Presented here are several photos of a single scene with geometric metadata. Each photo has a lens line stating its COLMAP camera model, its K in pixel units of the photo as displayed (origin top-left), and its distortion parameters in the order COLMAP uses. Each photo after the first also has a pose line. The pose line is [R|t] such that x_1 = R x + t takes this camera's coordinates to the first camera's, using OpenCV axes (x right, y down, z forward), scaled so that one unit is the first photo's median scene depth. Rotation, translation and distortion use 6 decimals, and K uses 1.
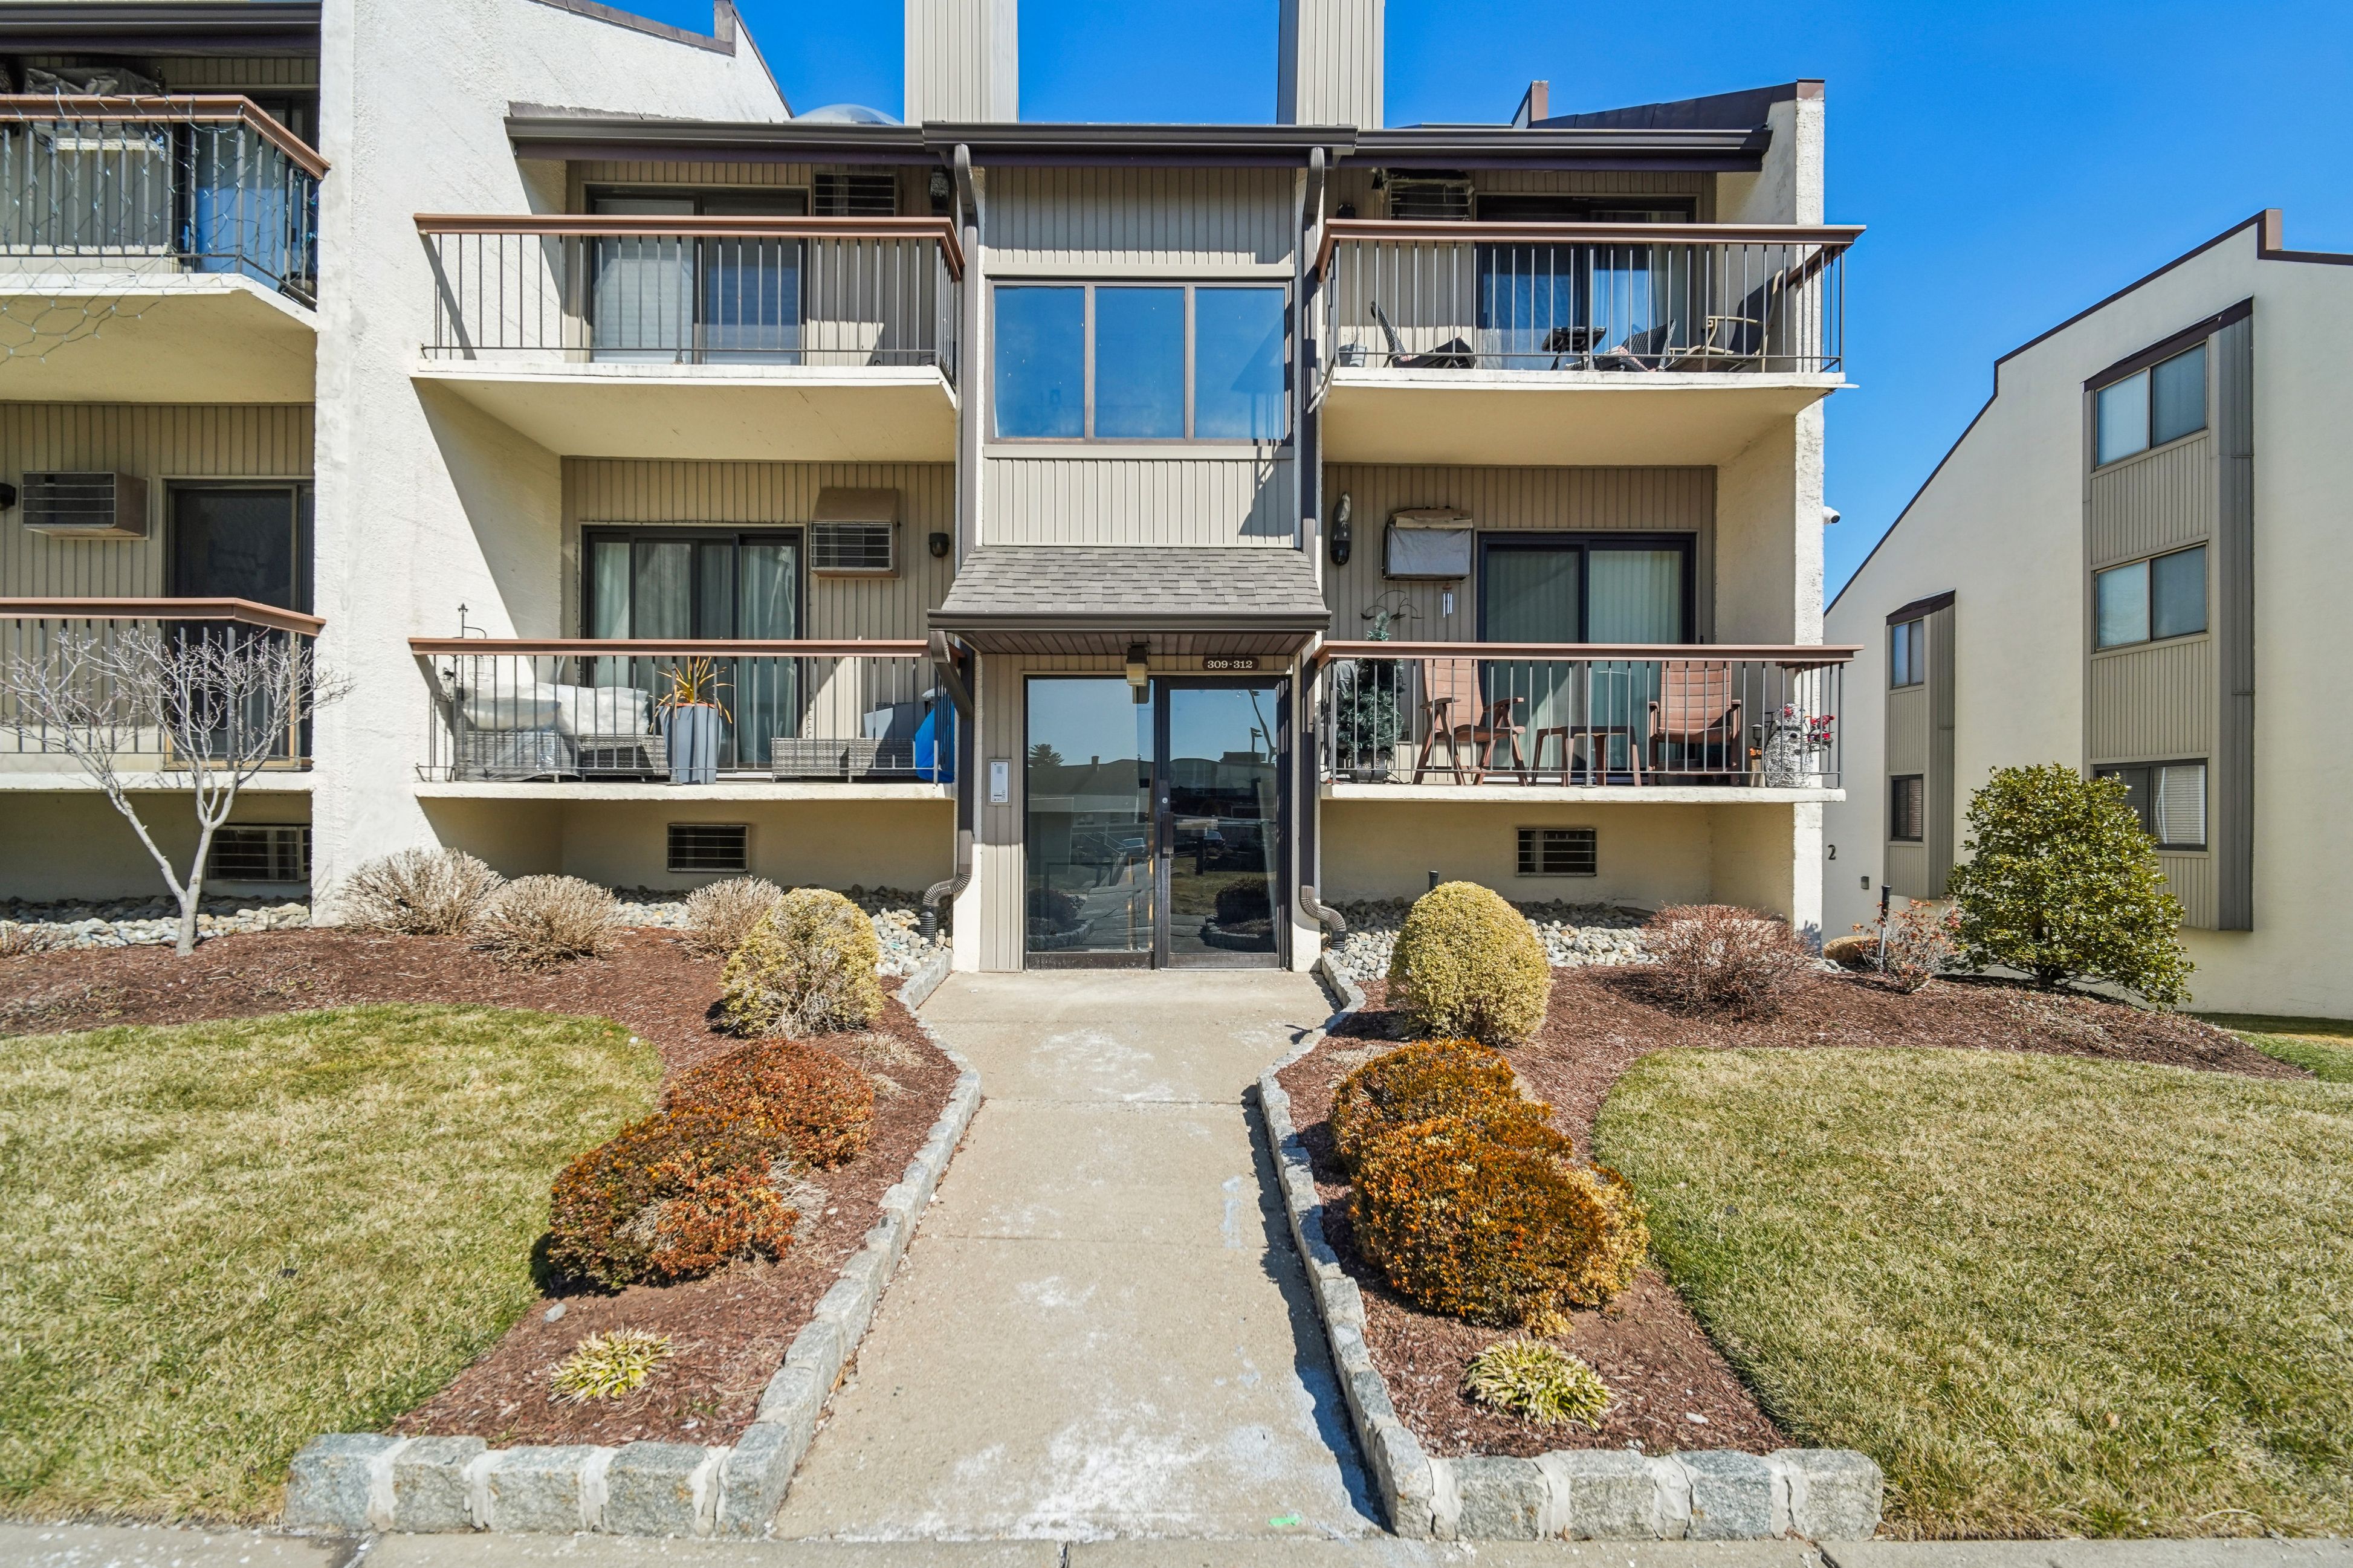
lens RADIAL K [[1081.6, 0, 1176.5], [0, 1081.6, 784.0], [0, 0, 1]] dist [-0.001252, -0.000430]
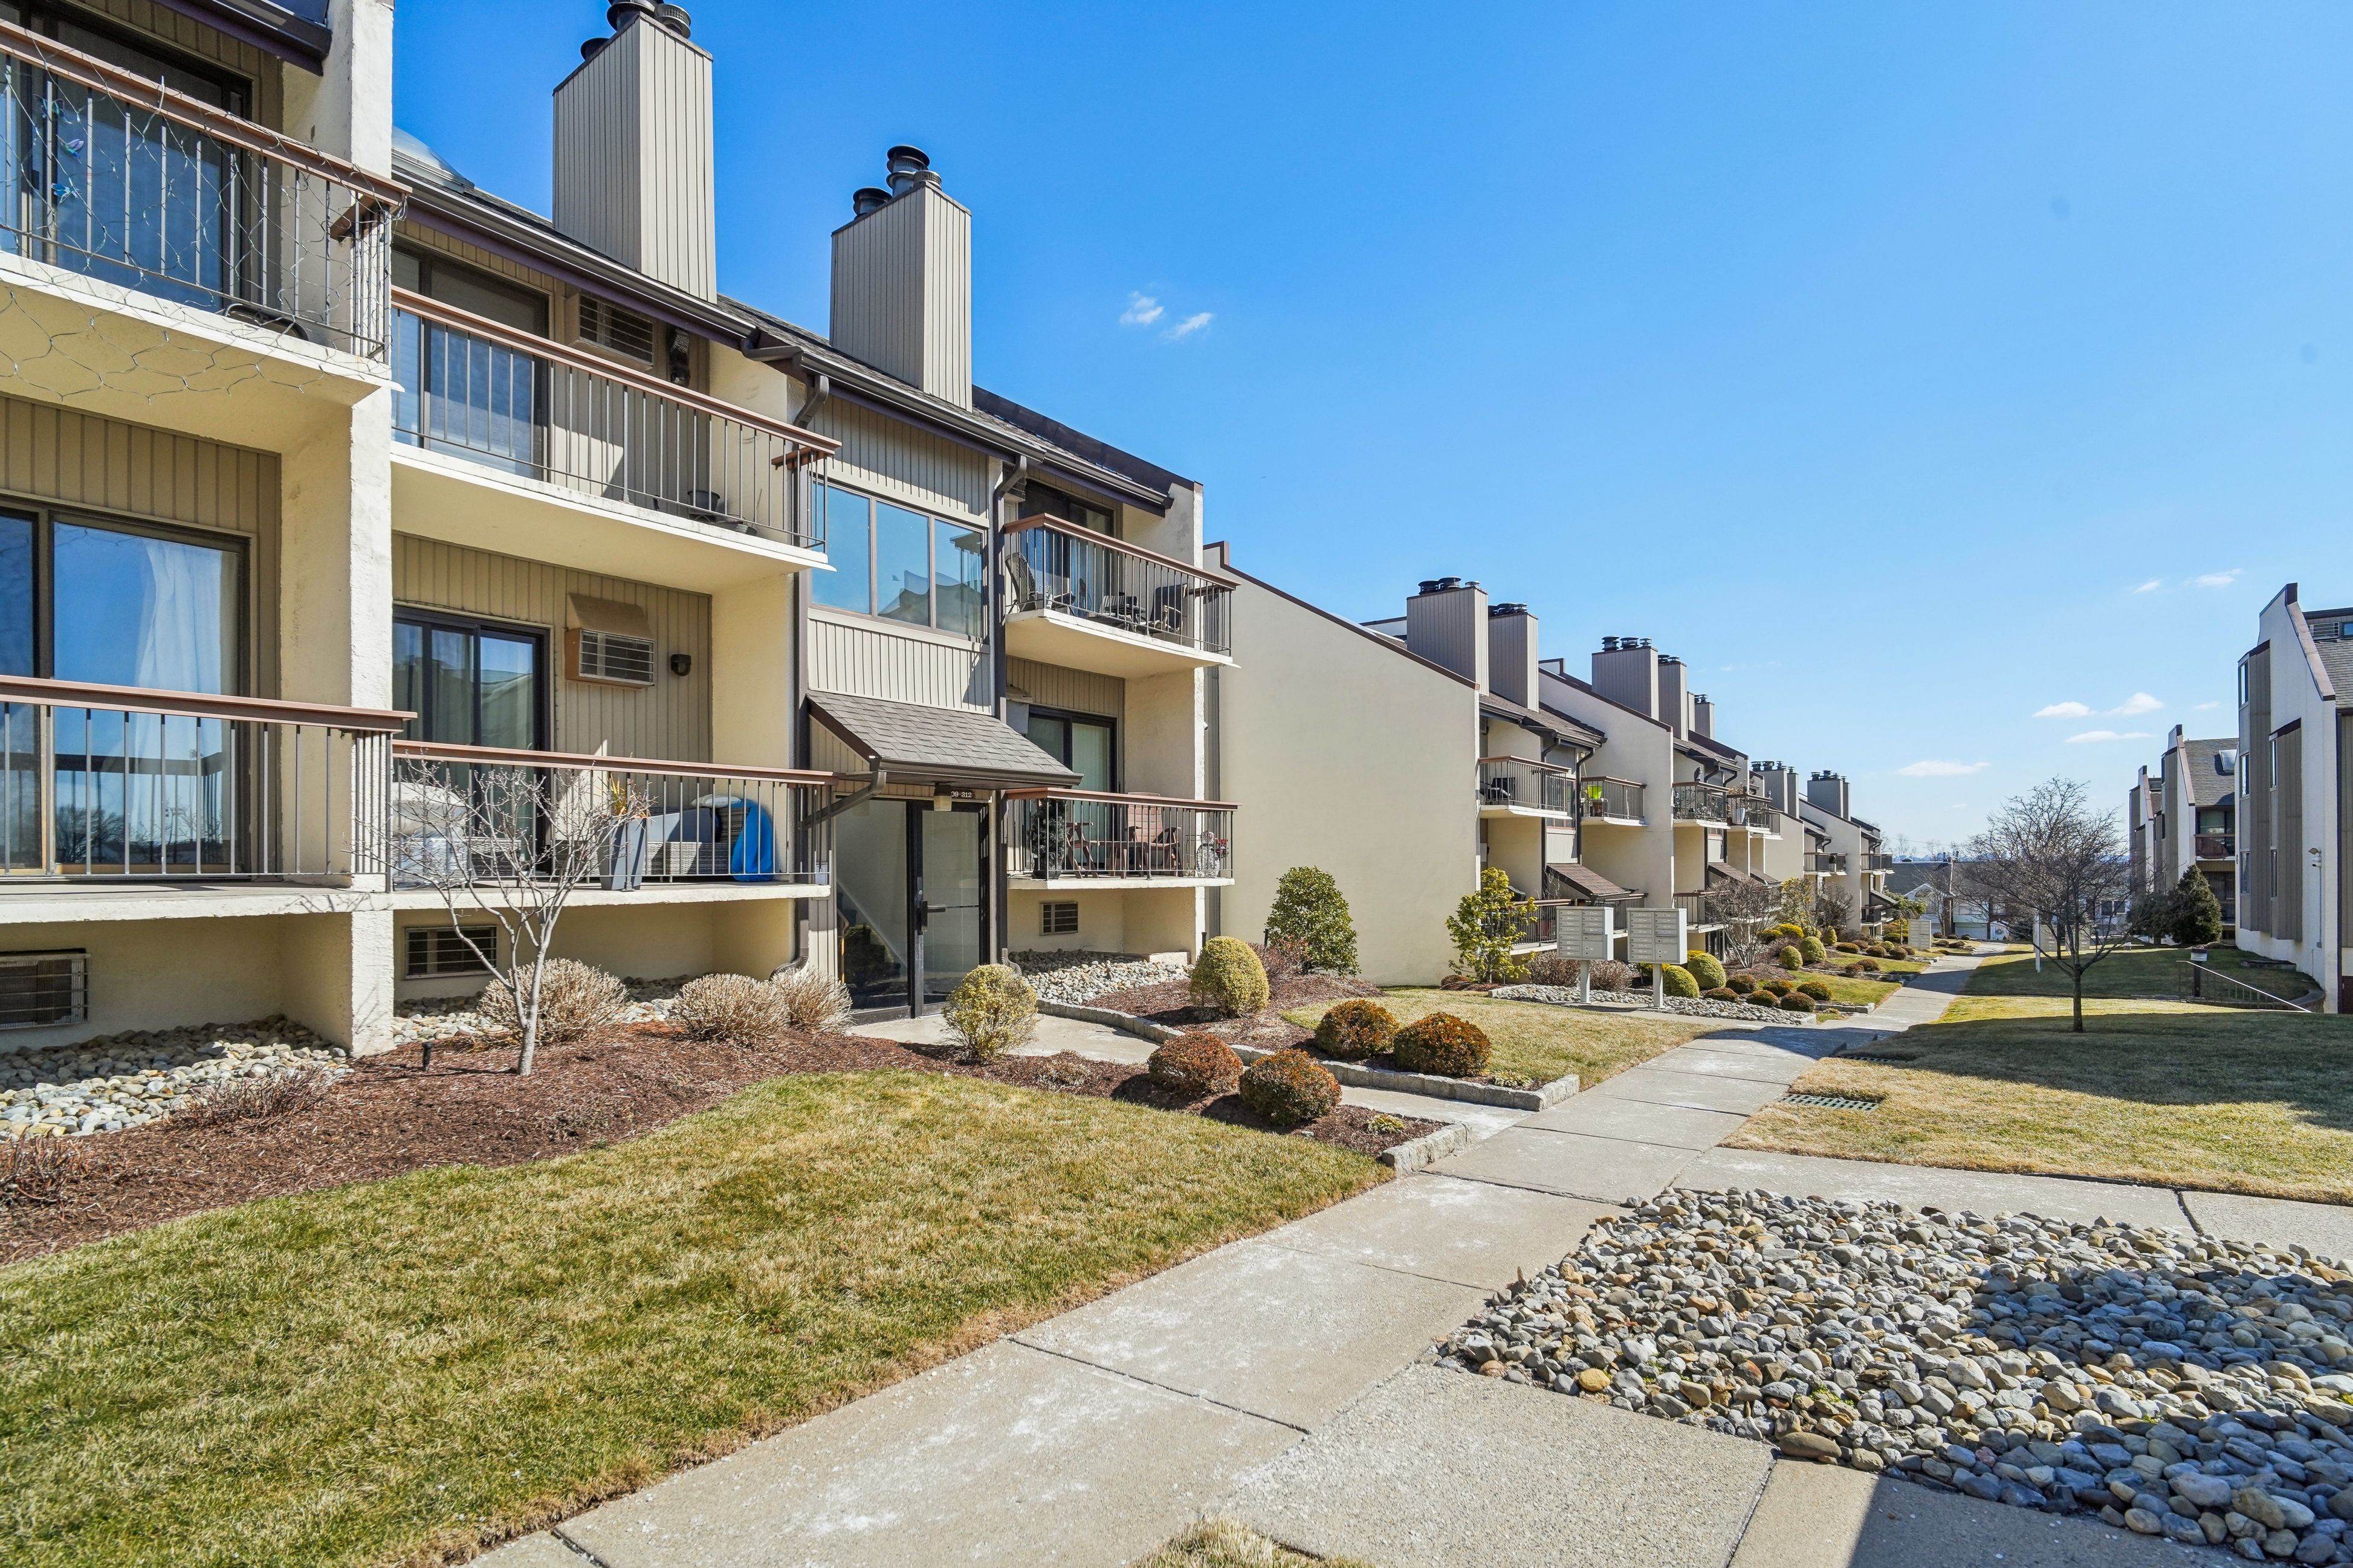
lens RADIAL K [[1179.7, 0, 1177.1], [0, 1179.7, 859.9], [0, 0, 1]] dist [-0.000382, 0.000259]
pose [[0.604552, 0.003316, 0.796558, -0.993384], [0.002258, 0.999980, -0.005876, -0.015253], [-0.796562, 0.005351, 0.604533, -0.152605]]
